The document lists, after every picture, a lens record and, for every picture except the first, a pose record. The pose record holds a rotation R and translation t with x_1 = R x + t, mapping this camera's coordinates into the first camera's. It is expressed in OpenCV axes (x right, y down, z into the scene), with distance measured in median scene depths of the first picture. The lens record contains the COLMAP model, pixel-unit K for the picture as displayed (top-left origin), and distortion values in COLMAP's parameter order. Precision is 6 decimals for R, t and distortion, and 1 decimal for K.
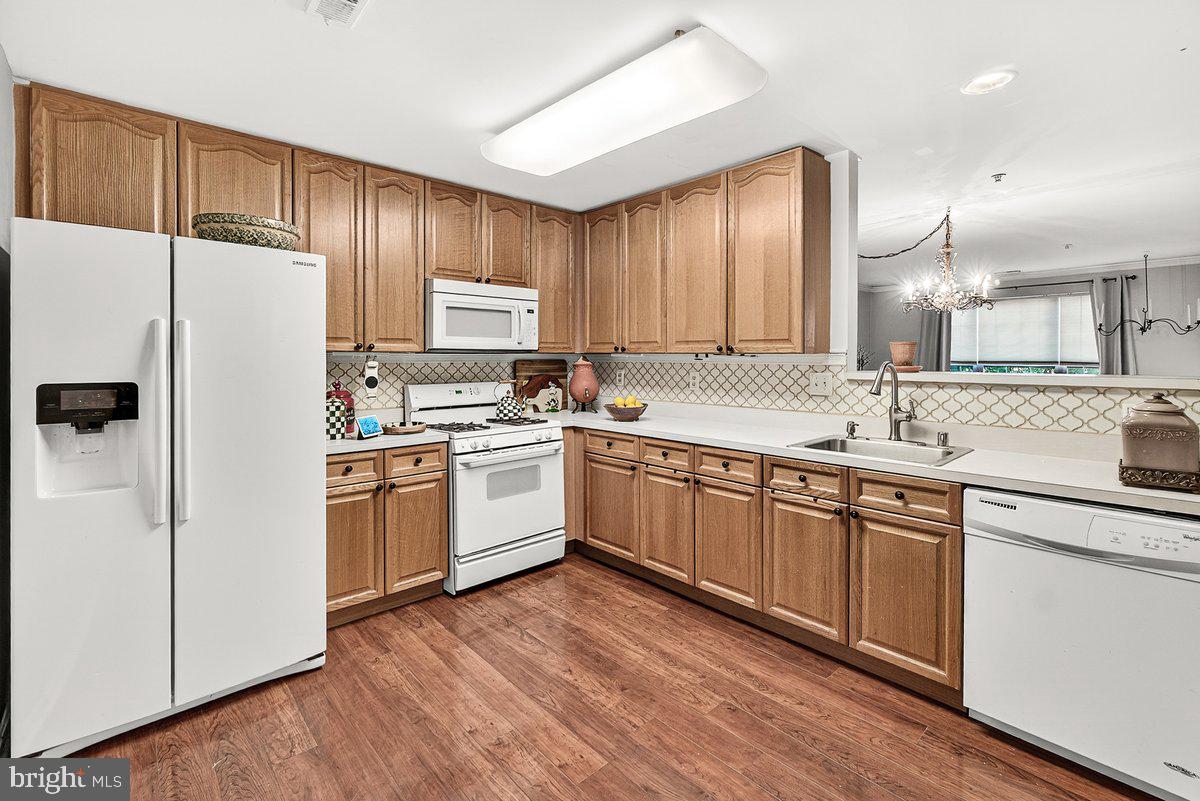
lens RADIAL K [[527.1, 0, 599.7], [0, 527.1, 361.7], [0, 0, 1]] dist [-0.001864, -0.000318]
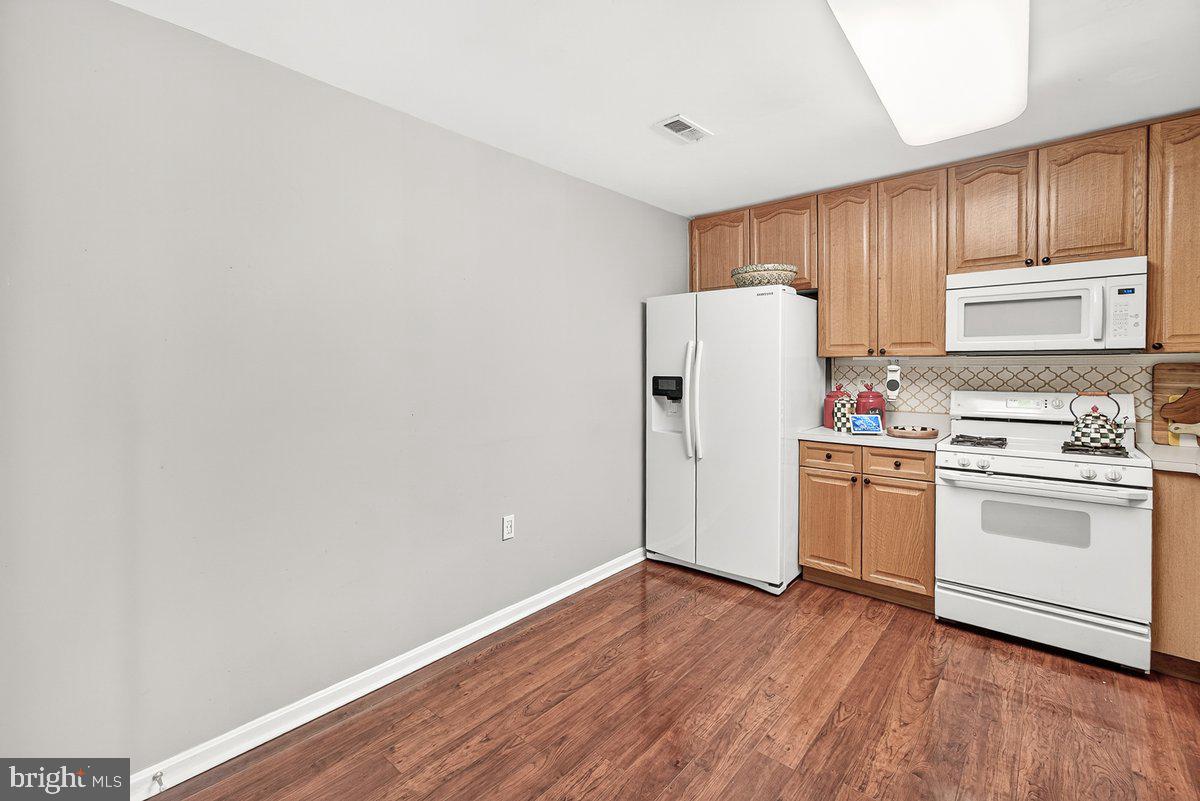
lens RADIAL K [[525.3, 0, 599.0], [0, 525.3, 375.2], [0, 0, 1]] dist [-0.000270, -0.000048]
pose [[0.120545, 0.021274, -0.992480, 0.549825], [-0.001072, 0.999773, 0.021300, -0.002432], [0.992707, -0.001504, 0.120541, 0.302035]]
